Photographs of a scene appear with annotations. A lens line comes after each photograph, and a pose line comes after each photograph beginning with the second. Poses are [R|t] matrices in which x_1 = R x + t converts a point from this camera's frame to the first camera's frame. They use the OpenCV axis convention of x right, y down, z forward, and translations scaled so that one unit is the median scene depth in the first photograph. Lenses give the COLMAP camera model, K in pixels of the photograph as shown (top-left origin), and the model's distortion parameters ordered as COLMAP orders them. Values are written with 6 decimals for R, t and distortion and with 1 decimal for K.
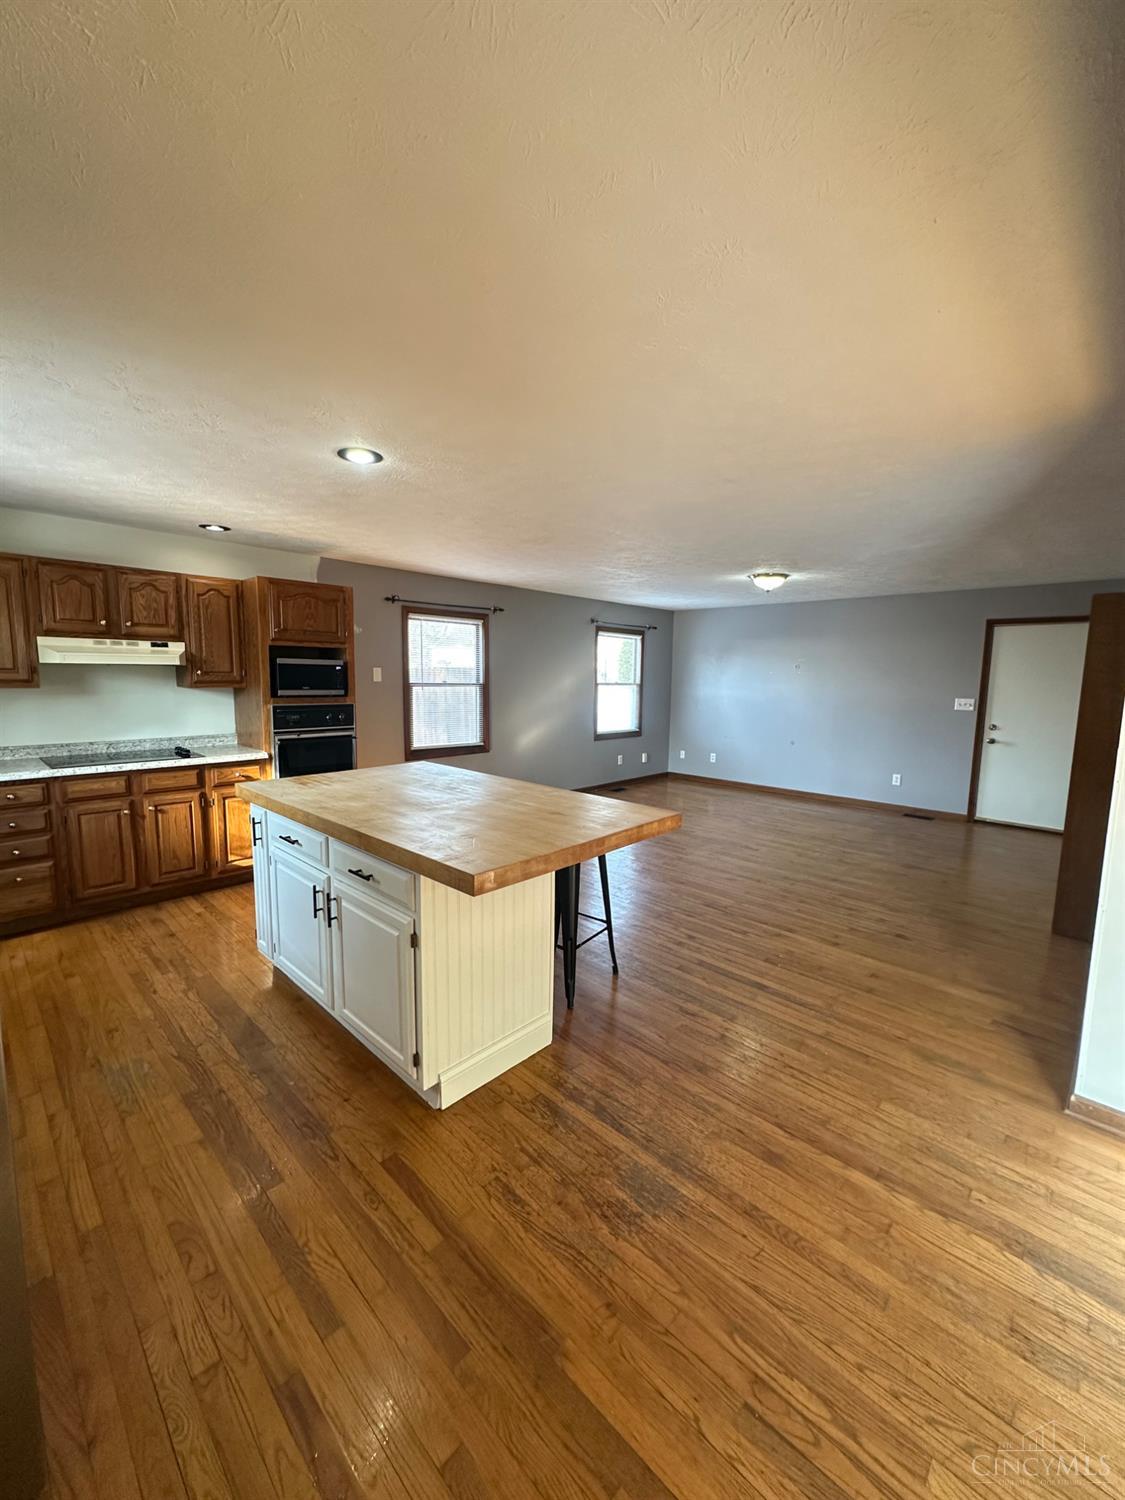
lens RADIAL K [[598.2, 0, 562.5], [0, 598.2, 750.0], [0, 0, 1]] dist [-0.000147, 0.000293]
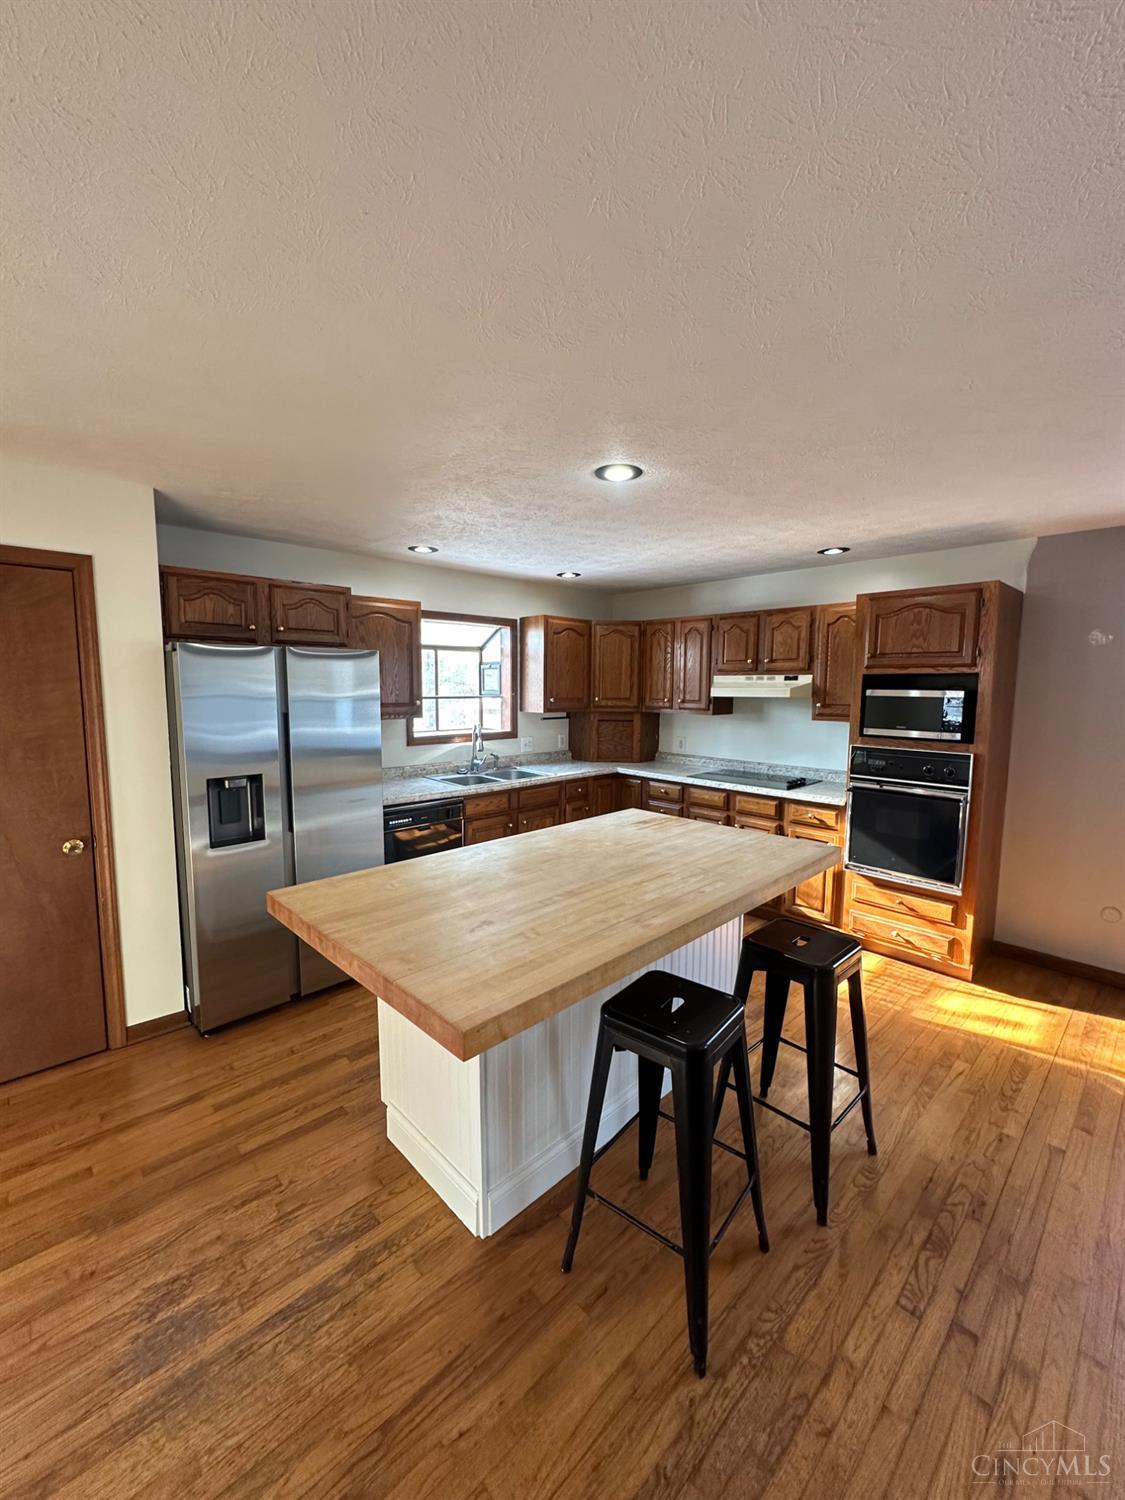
lens RADIAL K [[598.2, 0, 562.5], [0, 598.2, 750.0], [0, 0, 1]] dist [-0.000147, 0.000293]
pose [[-0.045432, 0.094535, -0.994484, 0.405620], [-0.131006, 0.986351, 0.099747, -0.107112], [0.990340, 0.134815, -0.032427, 0.674972]]
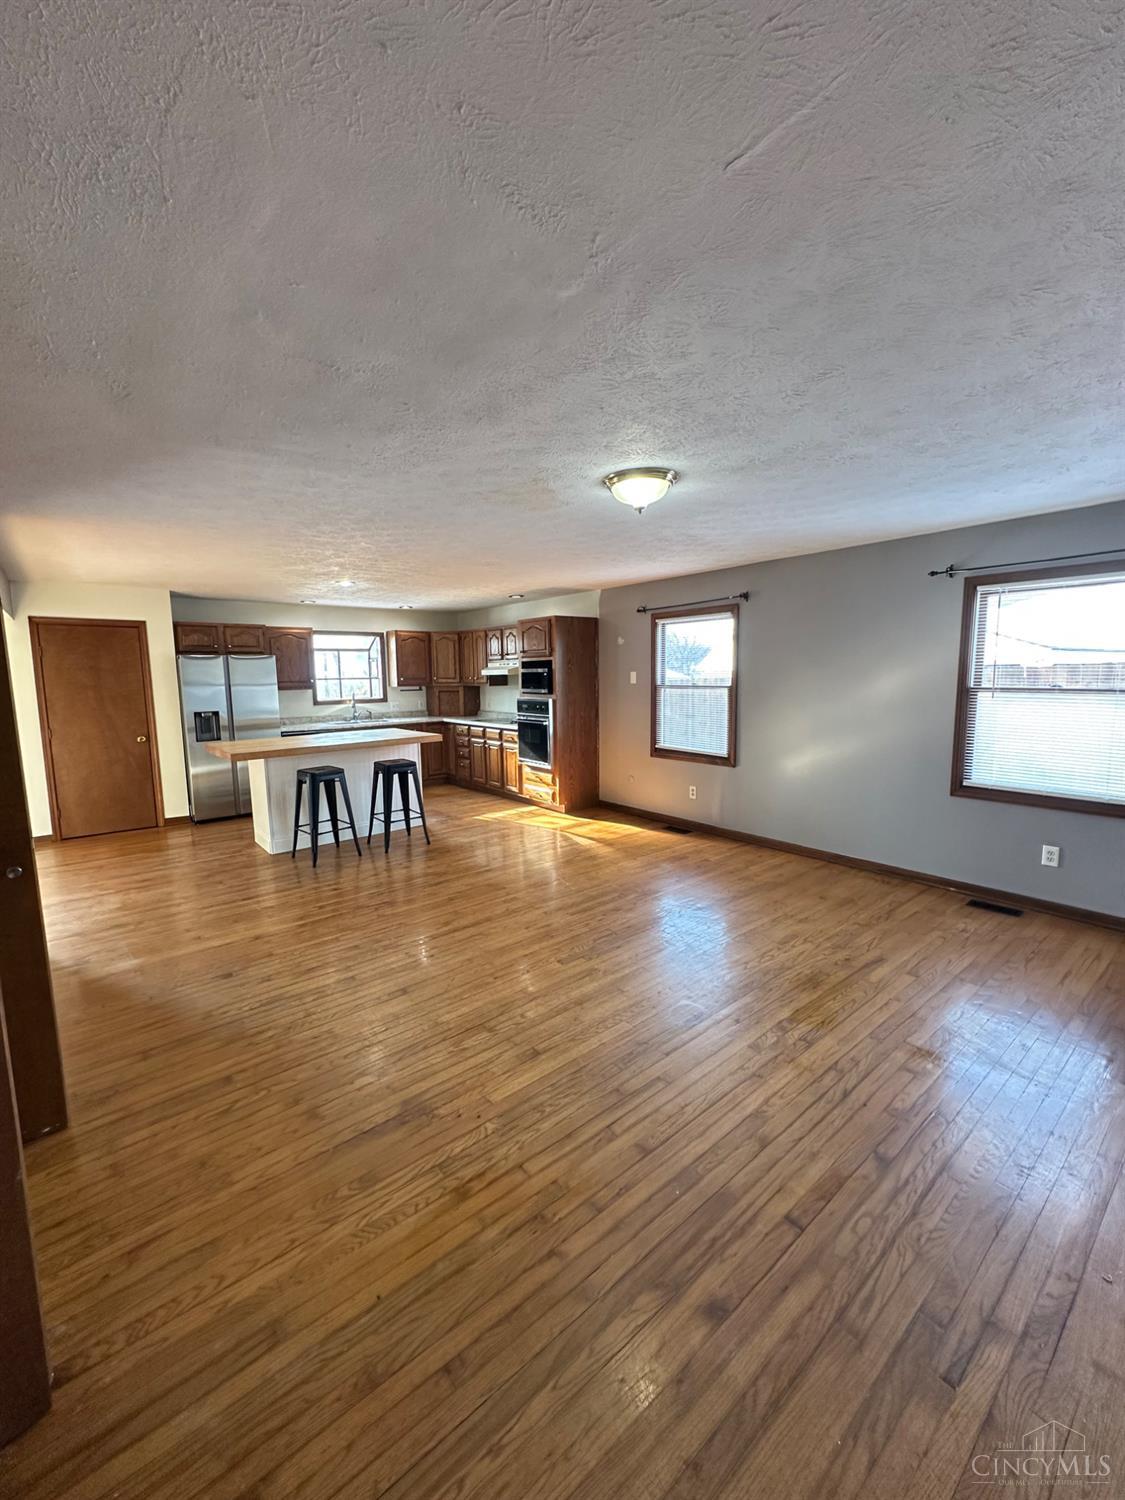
lens RADIAL K [[598.2, 0, 562.5], [0, 598.2, 750.0], [0, 0, 1]] dist [-0.000147, 0.000293]
pose [[-0.120274, 0.114211, -0.986149, 1.236143], [-0.111197, 0.985559, 0.127705, -0.170407], [0.986494, 0.125016, -0.105837, 1.423196]]
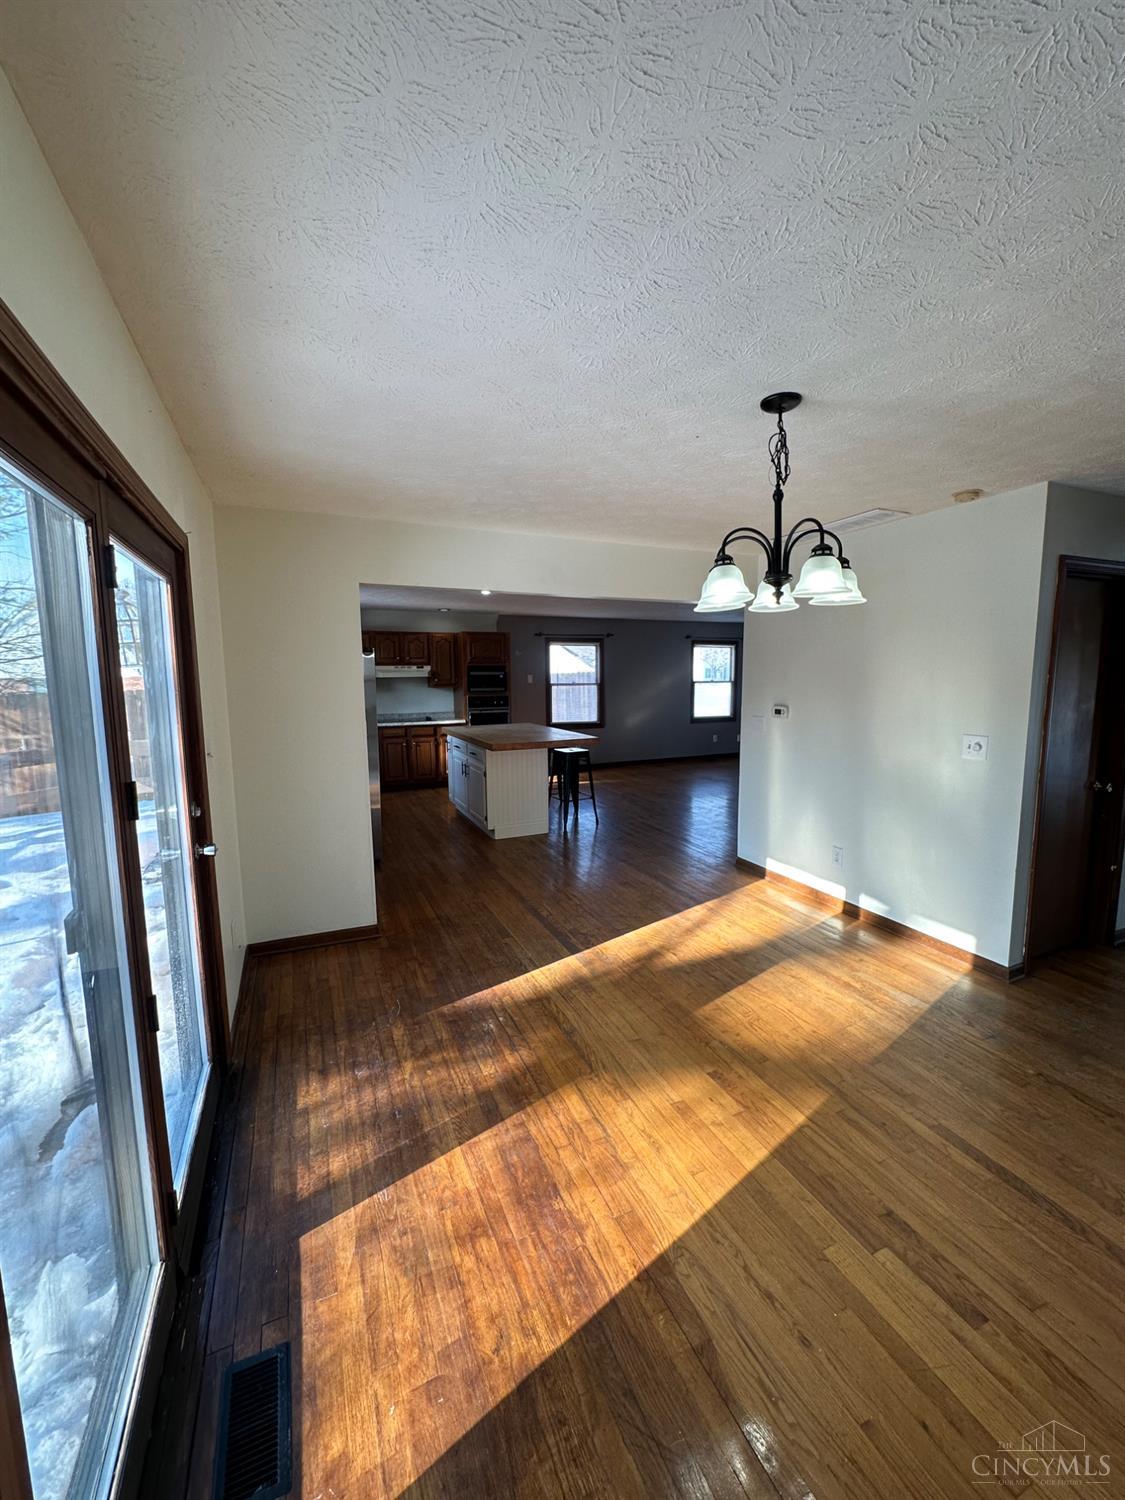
lens RADIAL K [[598.2, 0, 562.5], [0, 598.2, 750.0], [0, 0, 1]] dist [-0.000147, 0.000293]
pose [[0.926413, 0.025745, -0.375627, 0.599721], [-0.025548, 0.999658, 0.005506, 0.092419], [0.375641, 0.004496, 0.926754, -0.775593]]
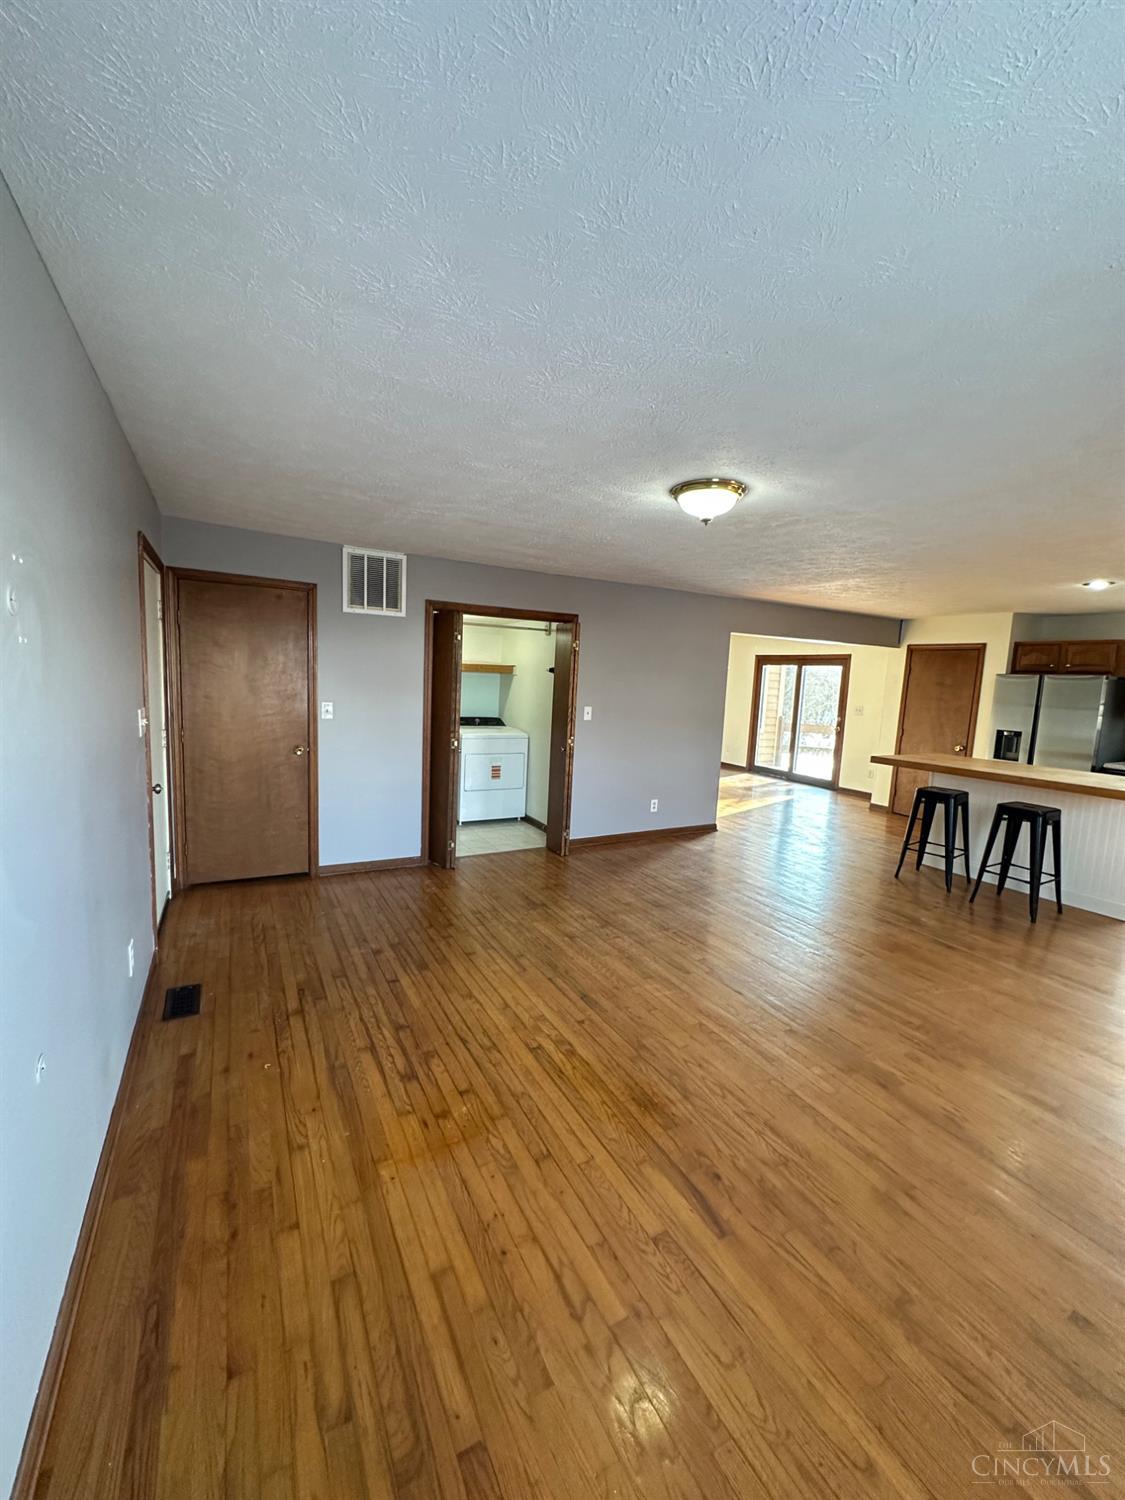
lens RADIAL K [[598.2, 0, 562.5], [0, 598.2, 750.0], [0, 0, 1]] dist [-0.000147, 0.000293]
pose [[-0.952862, -0.090551, 0.289578, 0.414843], [-0.018572, 0.970043, 0.242223, -0.279150], [-0.302837, 0.225427, -0.925998, 2.175345]]
